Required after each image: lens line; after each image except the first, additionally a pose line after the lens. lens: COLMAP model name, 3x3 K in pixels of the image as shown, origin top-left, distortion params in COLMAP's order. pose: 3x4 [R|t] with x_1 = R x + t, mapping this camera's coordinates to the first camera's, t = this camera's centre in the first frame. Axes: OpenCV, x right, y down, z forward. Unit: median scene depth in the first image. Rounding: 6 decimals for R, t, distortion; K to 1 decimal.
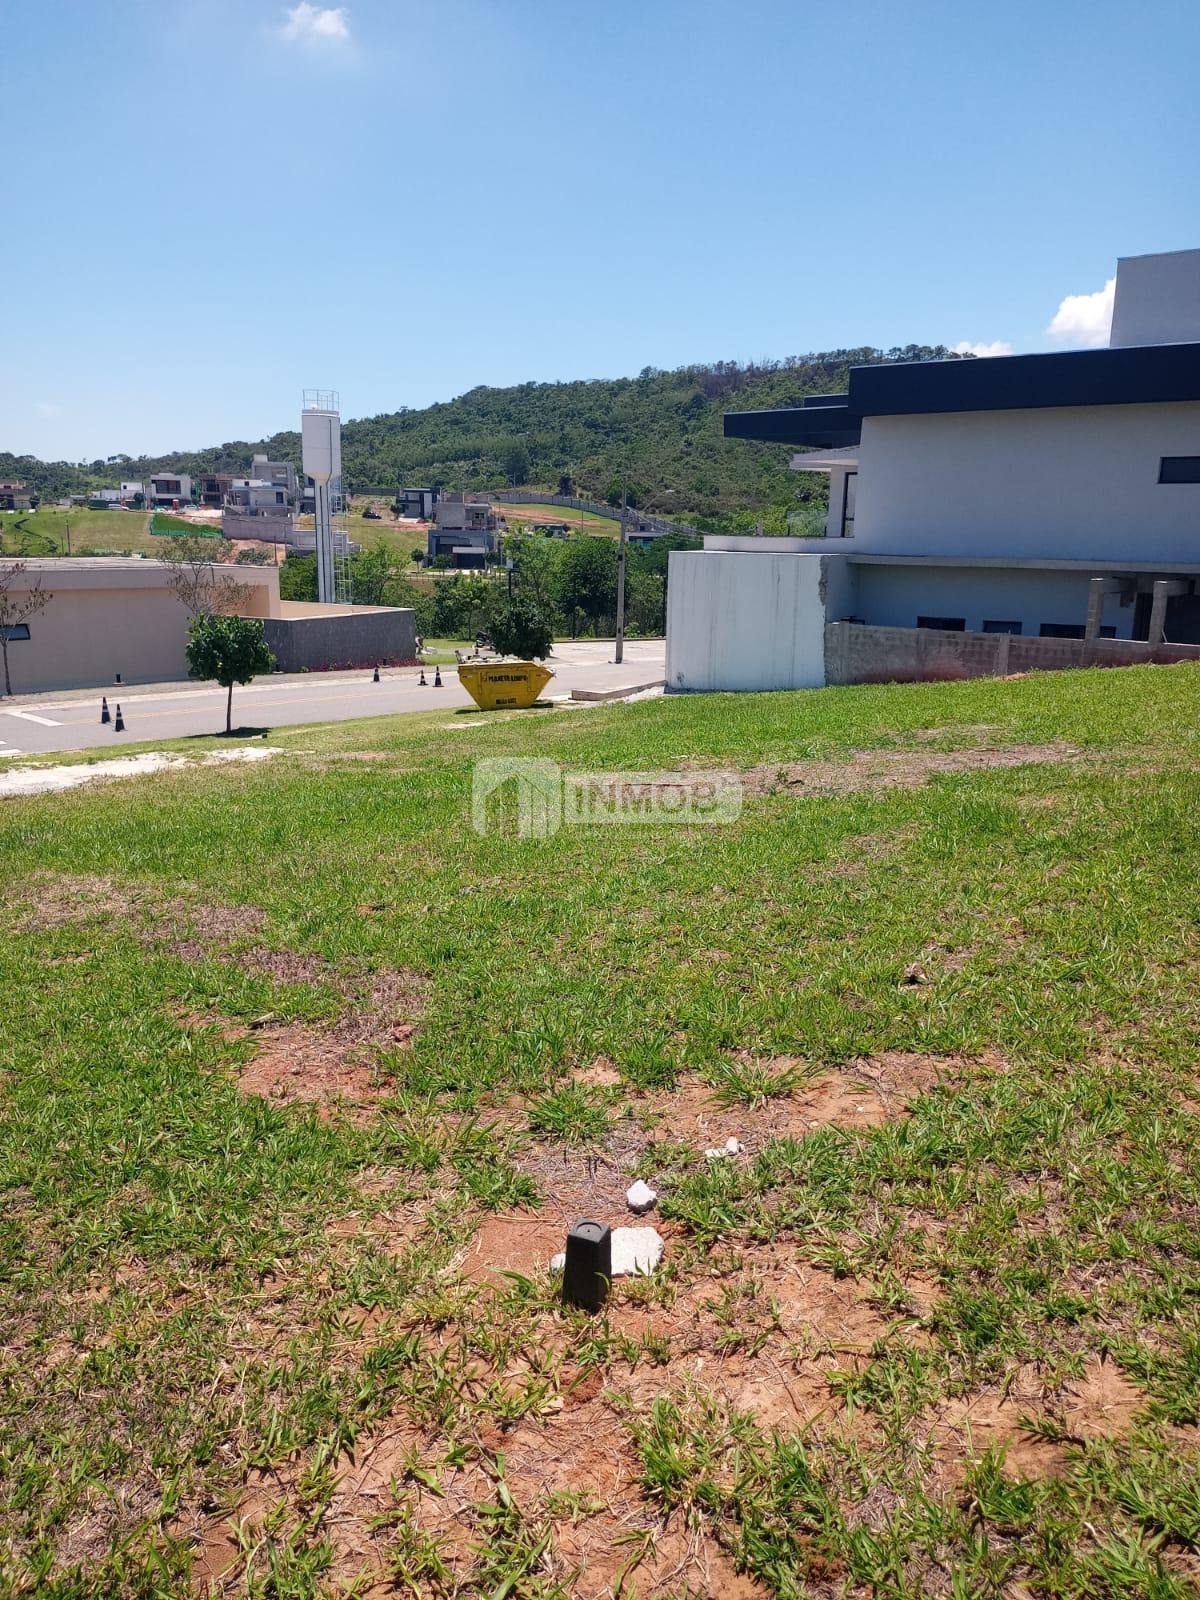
lens RADIAL K [[1196.4, 0, 597.4], [0, 1196.4, 789.0], [0, 0, 1]] dist [0.049742, -0.044938]
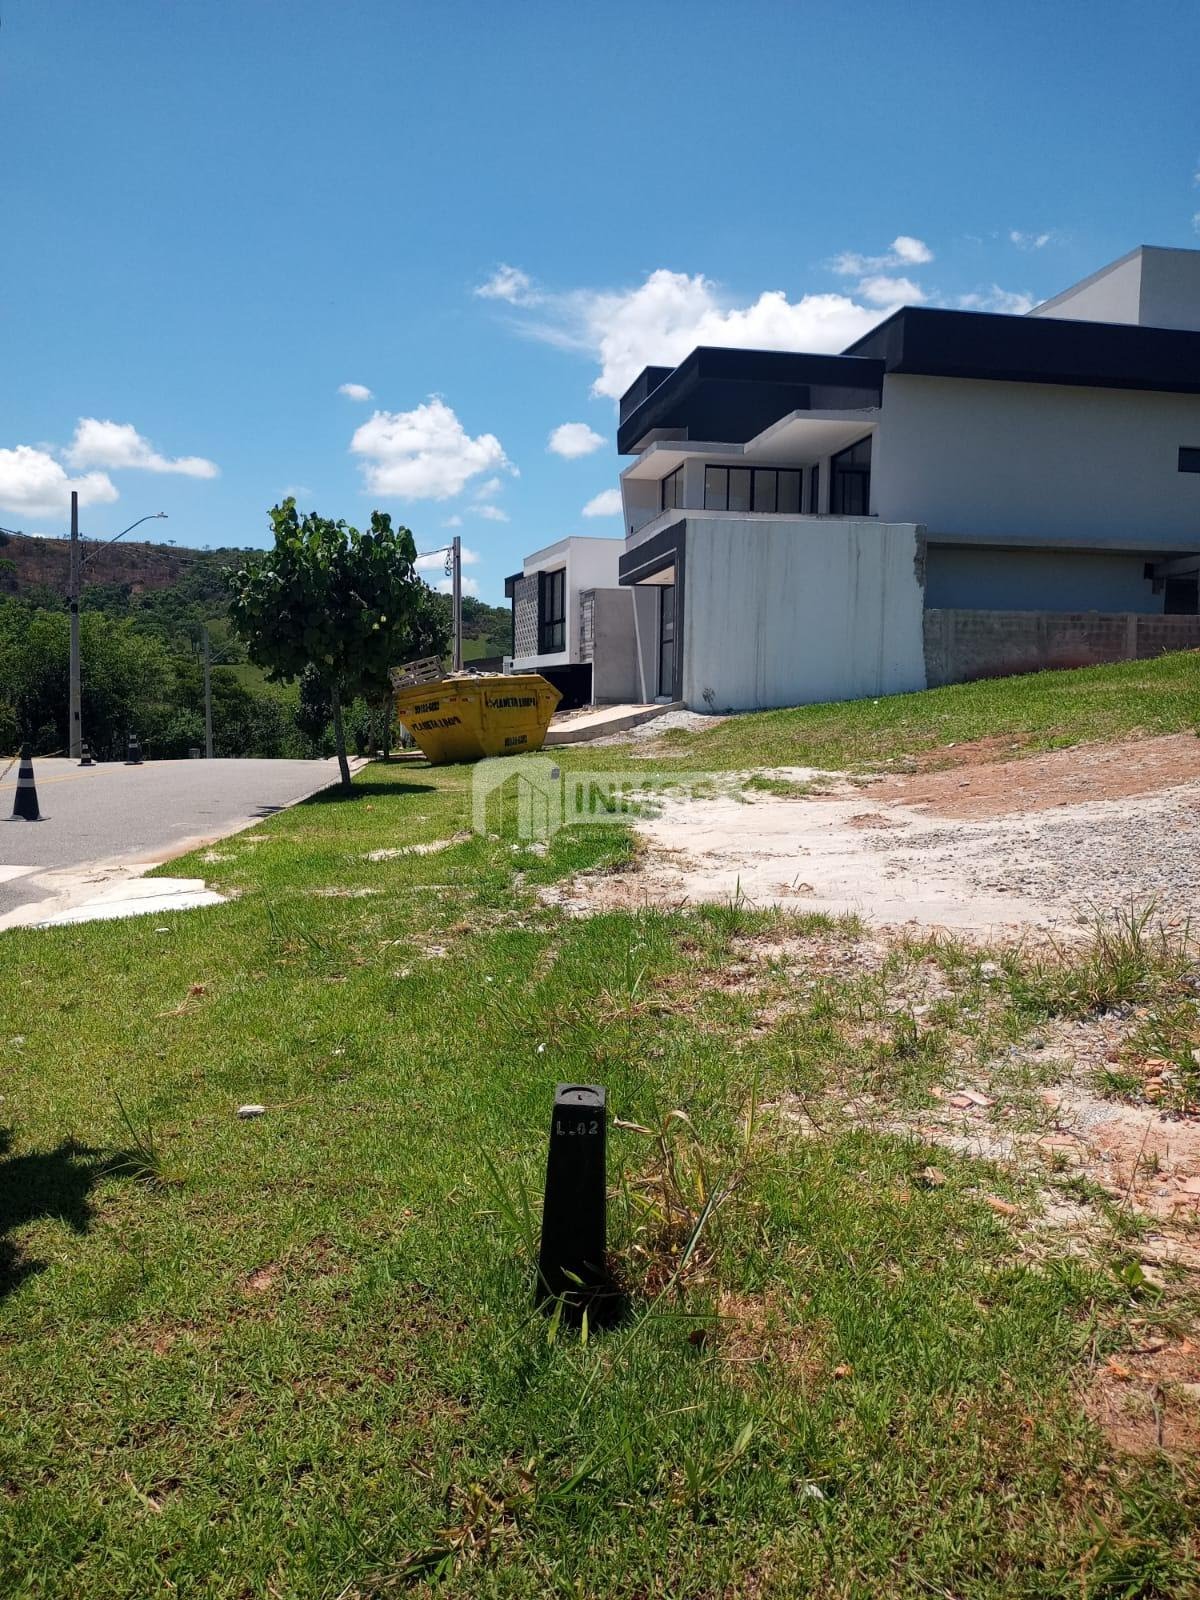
lens RADIAL K [[1196.4, 0, 586.4], [0, 1196.4, 789.9], [0, 0, 1]] dist [0.049742, -0.044938]
pose [[0.651208, -0.063711, 0.756220, -0.586545], [0.162178, 0.985133, -0.056661, -0.011766], [-0.741368, 0.159540, 0.651860, 0.689675]]
